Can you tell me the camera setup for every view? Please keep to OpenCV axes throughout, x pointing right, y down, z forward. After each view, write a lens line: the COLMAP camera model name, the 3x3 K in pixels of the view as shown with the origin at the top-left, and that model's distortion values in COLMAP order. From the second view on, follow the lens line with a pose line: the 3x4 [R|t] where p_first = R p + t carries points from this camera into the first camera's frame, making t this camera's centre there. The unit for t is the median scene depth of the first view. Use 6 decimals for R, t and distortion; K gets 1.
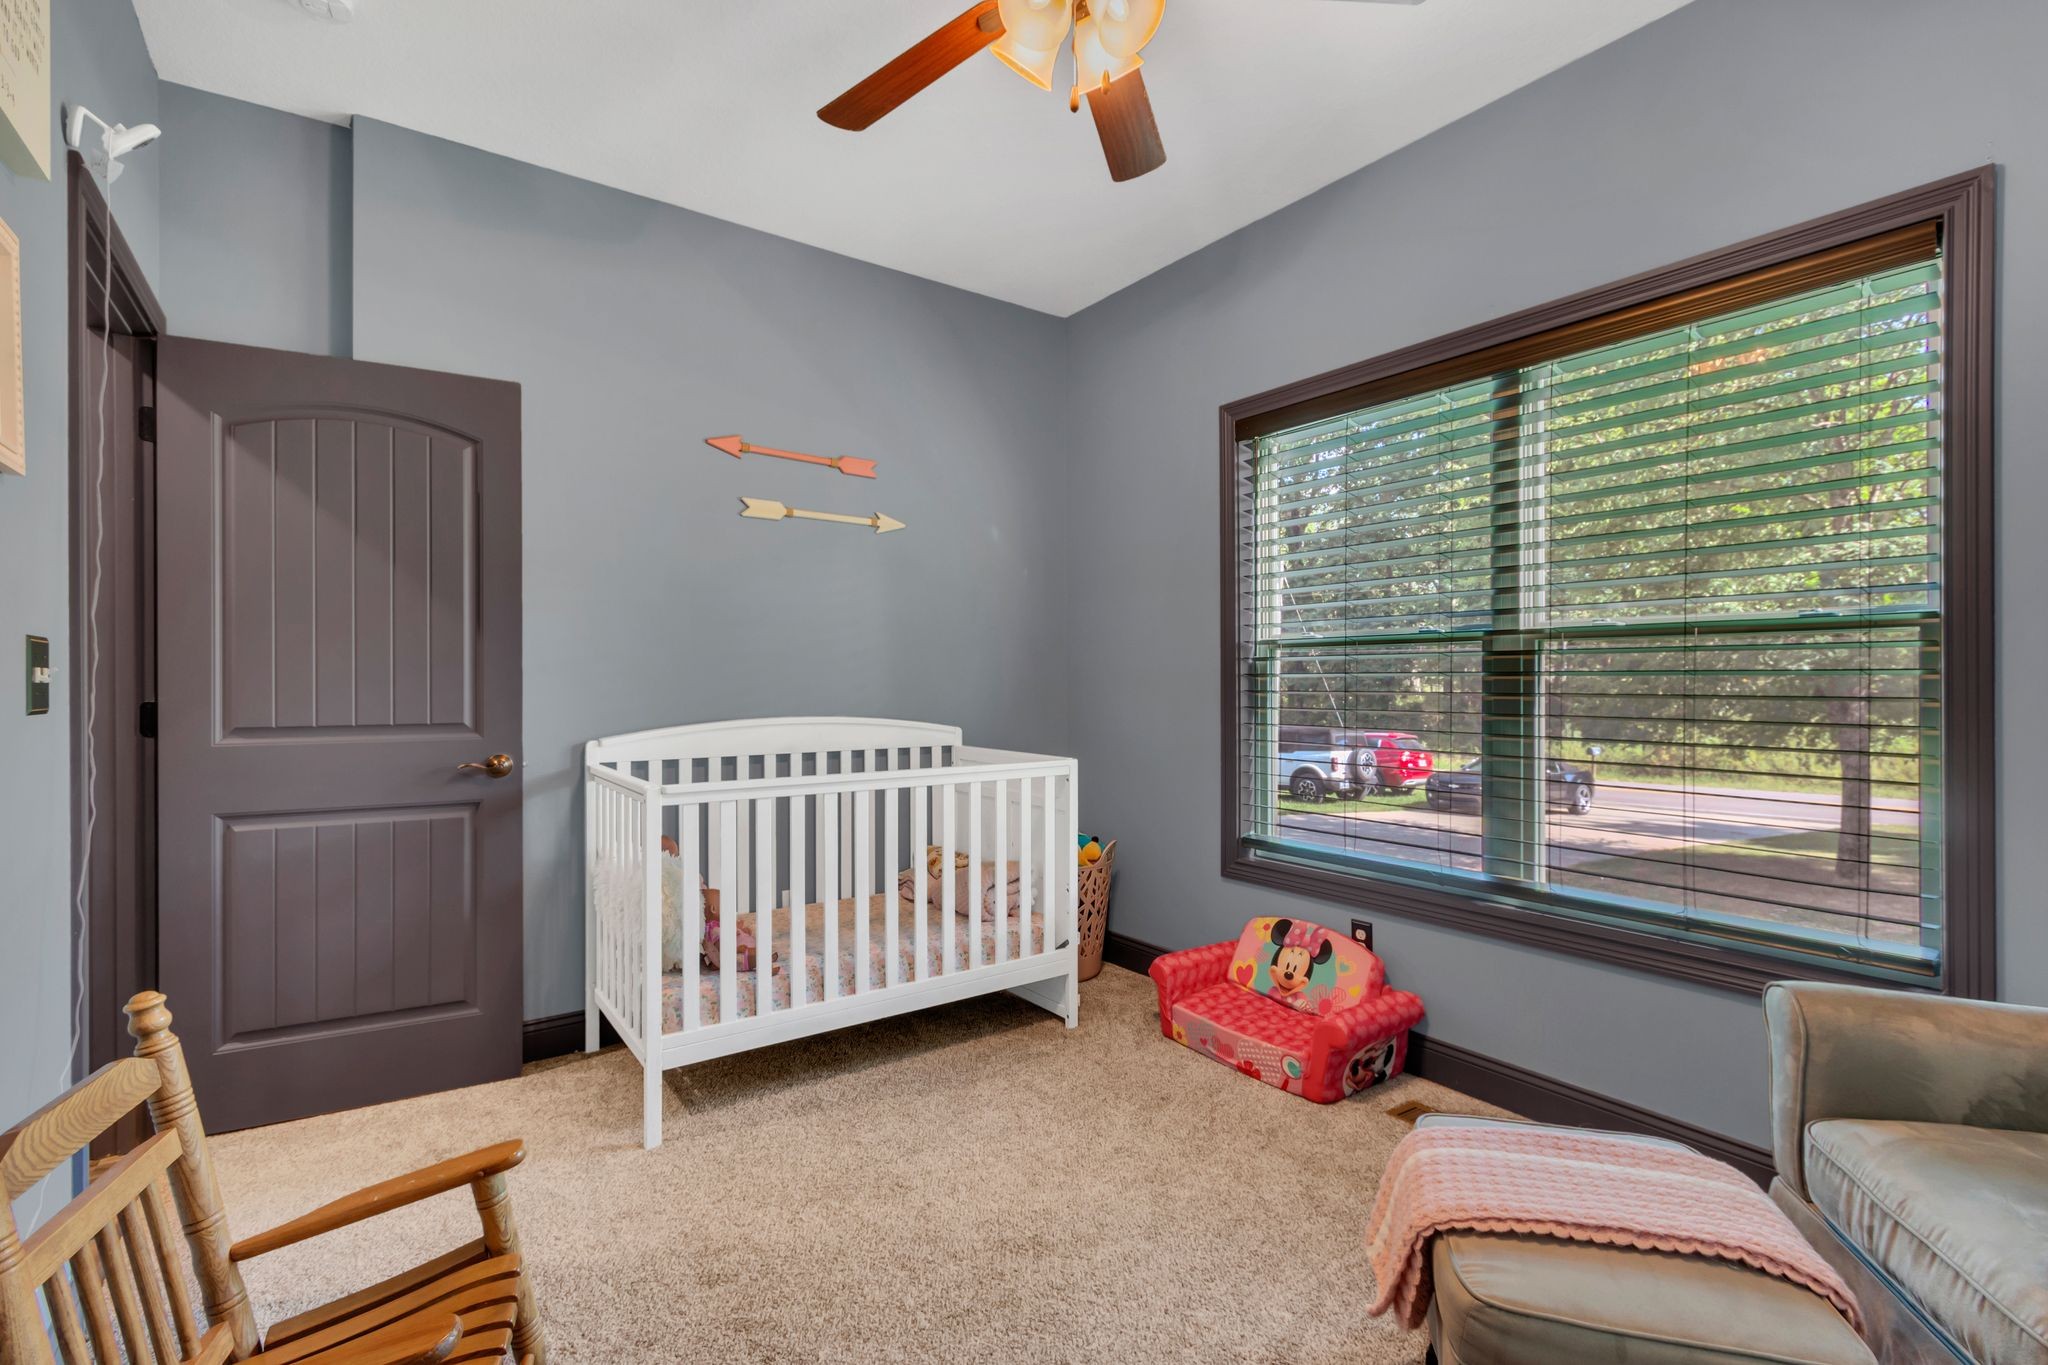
lens RADIAL K [[954.9, 0, 1024.0], [0, 954.9, 682.5], [0, 0, 1]] dist [0.014281, -0.000586]
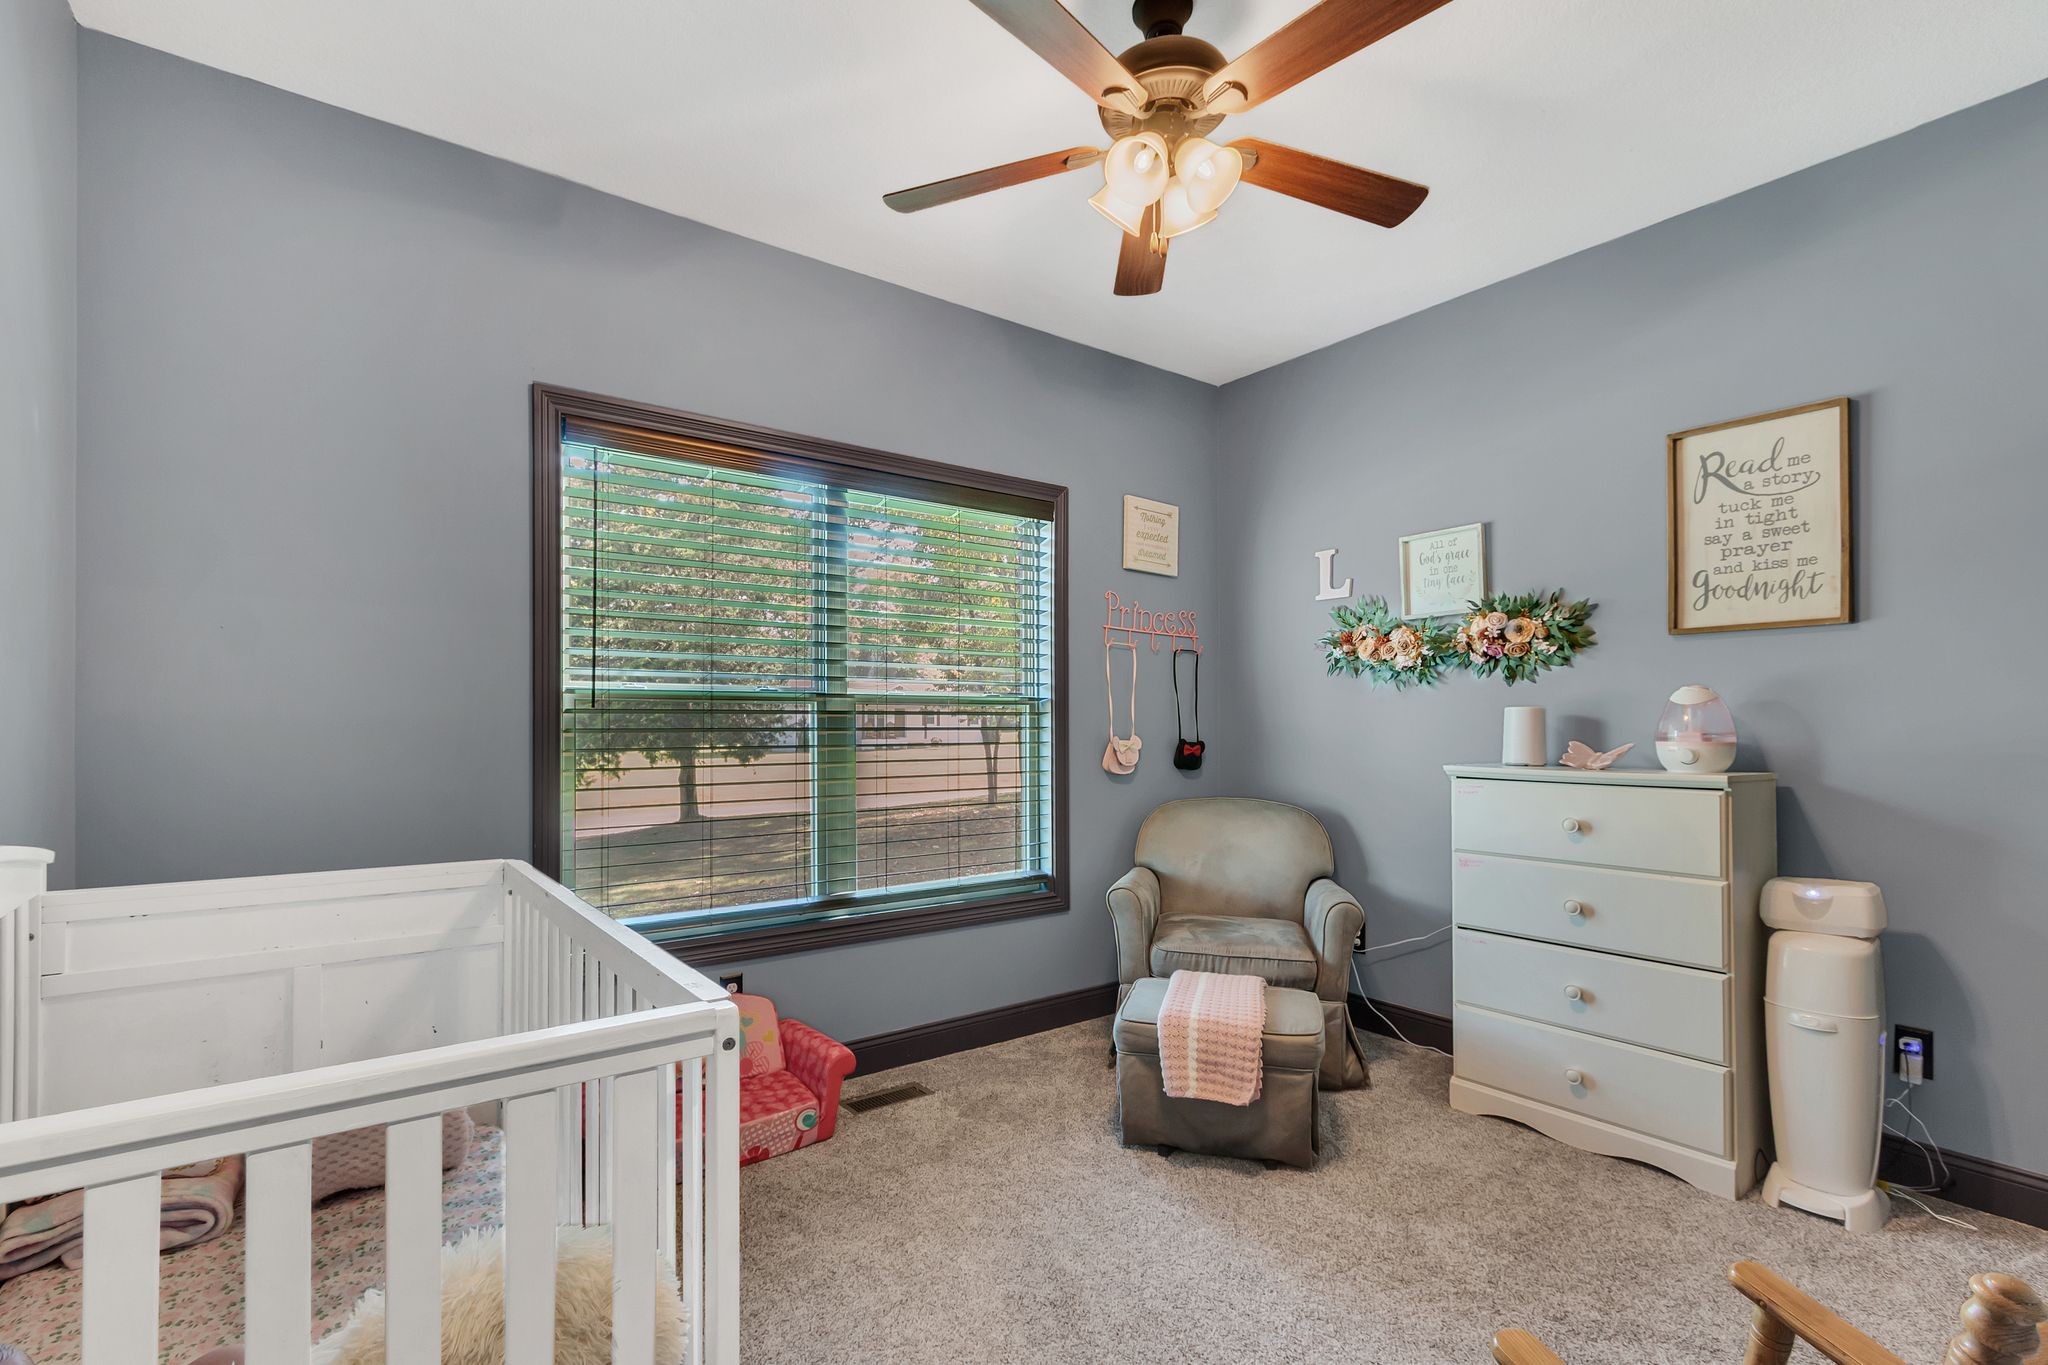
lens RADIAL K [[955.6, 0, 1024.0], [0, 955.6, 723.0], [0, 0, 1]] dist [0.001122, -0.000149]
pose [[-0.028378, 0.003885, 0.999590, -0.727234], [0.006470, 0.999972, -0.003703, -0.010775], [-0.999576, 0.006362, -0.028402, 0.790871]]
